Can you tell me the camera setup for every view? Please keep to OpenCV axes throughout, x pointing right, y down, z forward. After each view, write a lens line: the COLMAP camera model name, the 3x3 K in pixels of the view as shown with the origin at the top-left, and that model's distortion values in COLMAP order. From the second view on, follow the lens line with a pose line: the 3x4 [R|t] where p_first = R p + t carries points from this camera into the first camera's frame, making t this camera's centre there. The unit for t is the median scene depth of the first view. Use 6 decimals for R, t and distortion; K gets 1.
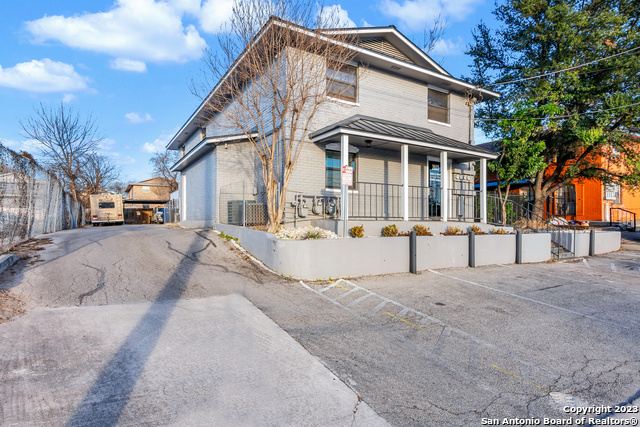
lens RADIAL K [[342.5, 0, 319.7], [0, 342.5, 214.7], [0, 0, 1]] dist [0.006429, 0.000640]
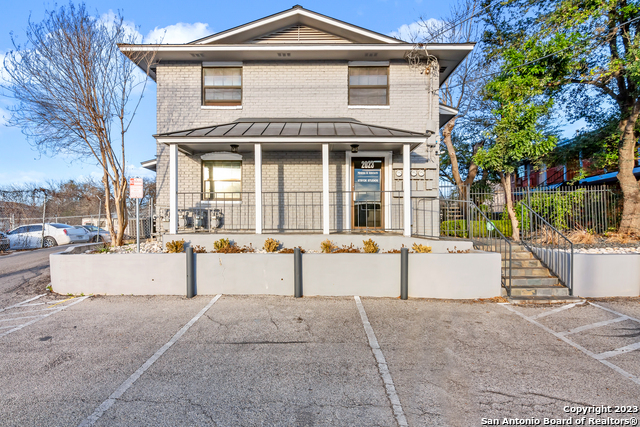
lens RADIAL K [[310.6, 0, 319.4], [0, 310.6, 234.8], [0, 0, 1]] dist [-0.004558, -0.000860]
pose [[0.849150, -0.003005, -0.528142, 0.649792], [0.008455, 0.999933, 0.007904, 0.013290], [0.528083, -0.011177, 0.849119, 0.359707]]
